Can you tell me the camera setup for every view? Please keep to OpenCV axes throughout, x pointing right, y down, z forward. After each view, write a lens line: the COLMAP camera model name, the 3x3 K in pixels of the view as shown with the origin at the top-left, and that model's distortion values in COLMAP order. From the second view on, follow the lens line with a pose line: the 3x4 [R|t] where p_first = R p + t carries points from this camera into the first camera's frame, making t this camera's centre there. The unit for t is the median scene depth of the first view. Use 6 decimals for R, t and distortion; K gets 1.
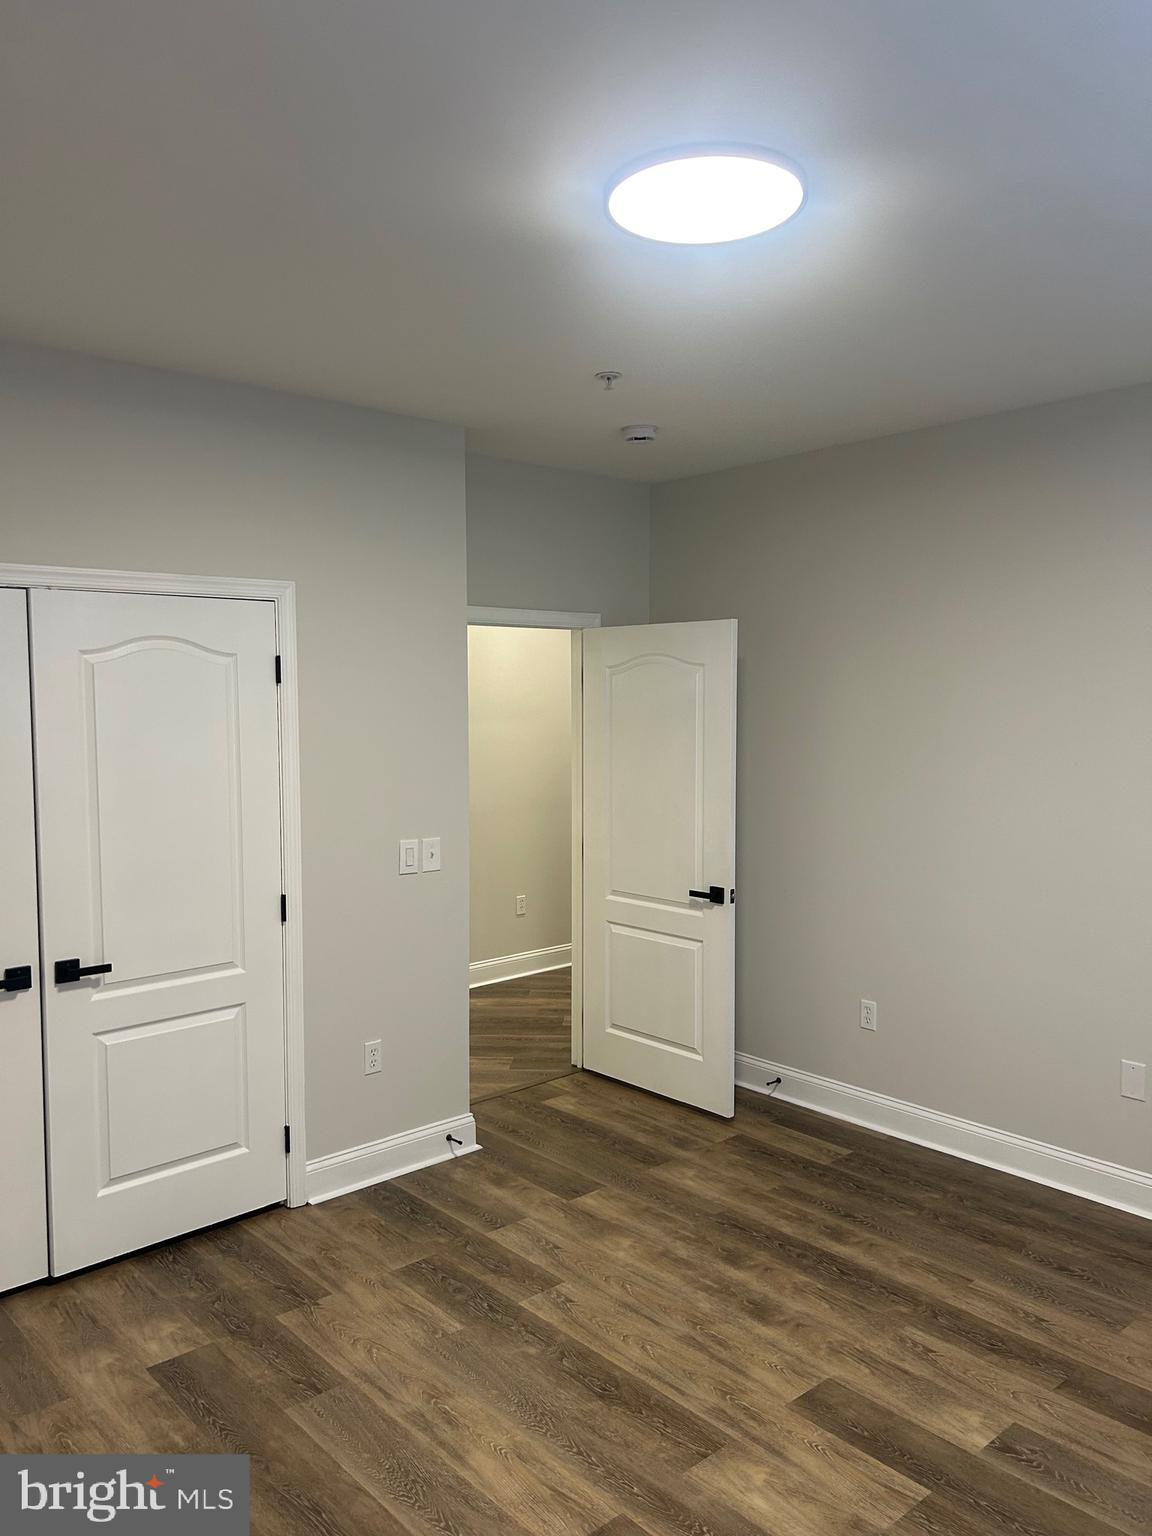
lens RADIAL K [[1138.3, 0, 576.5], [0, 1138.3, 767.5], [0, 0, 1]] dist [-0.004238, -0.006003]
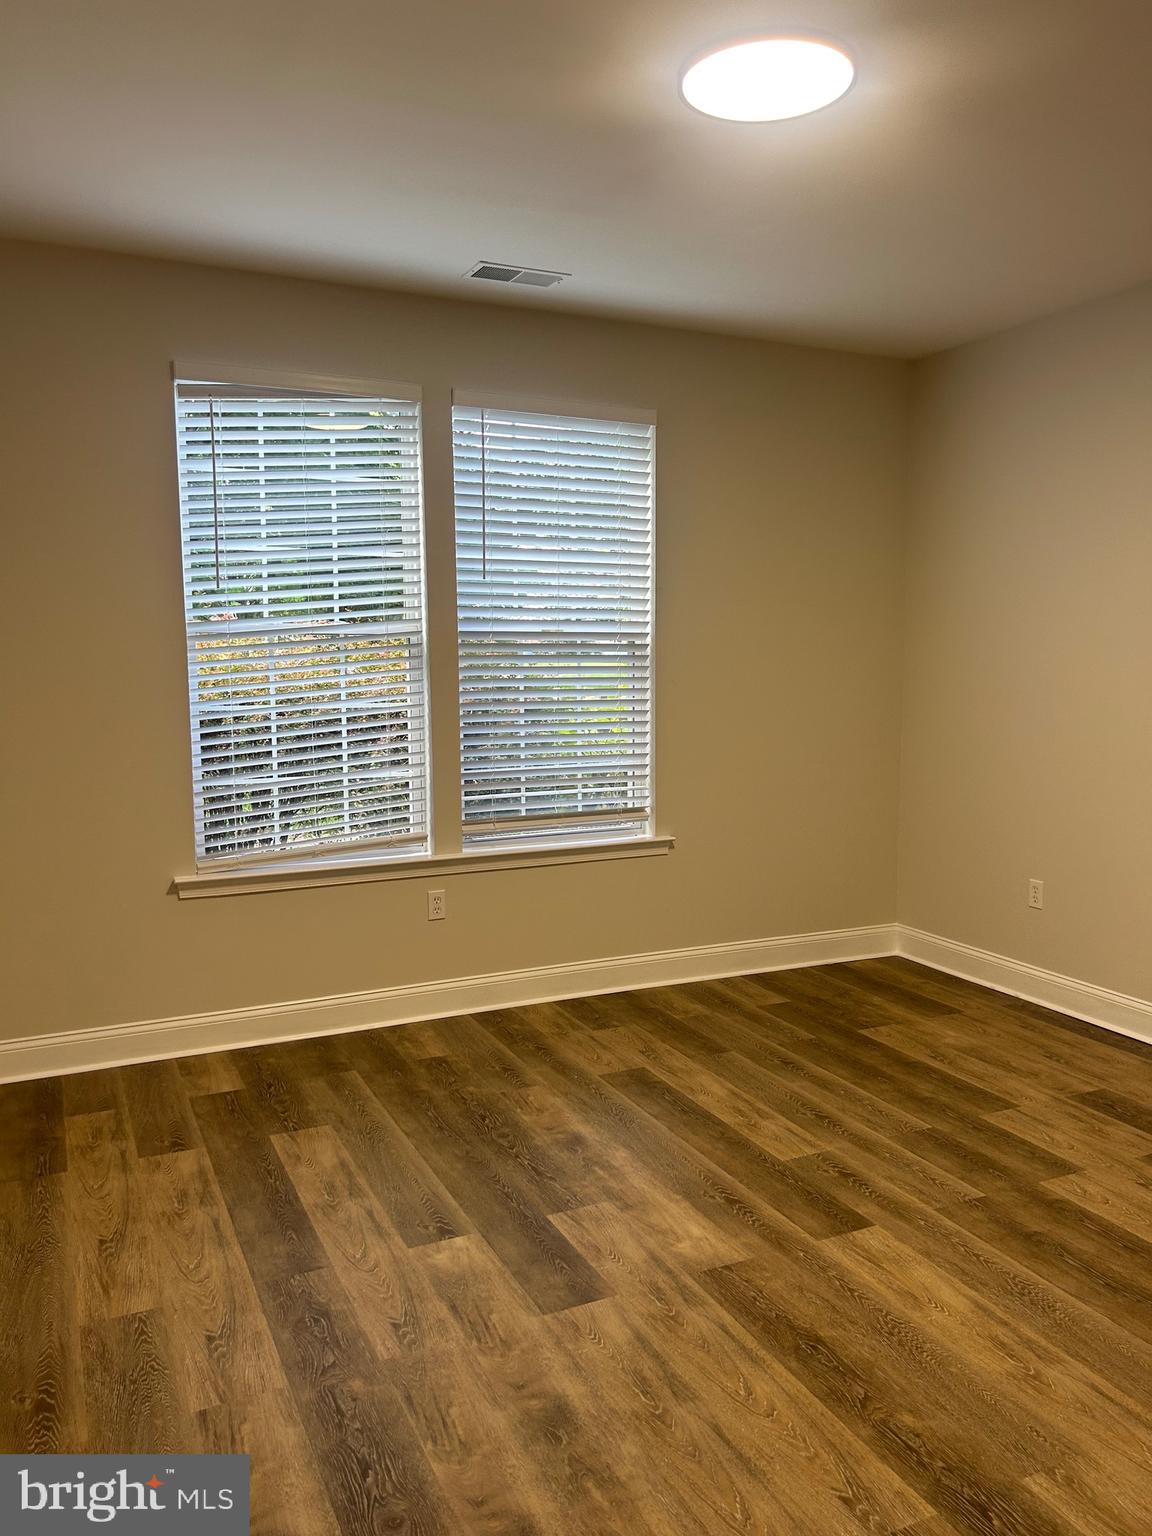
lens RADIAL K [[1138.3, 0, 576.8], [0, 1138.3, 768.3], [0, 0, 1]] dist [-0.004238, -0.006003]
pose [[-0.958765, -0.019421, 0.283536, -0.034957], [0.028619, 0.985994, 0.164309, -0.007156], [-0.282756, 0.165648, -0.944780, 1.701827]]
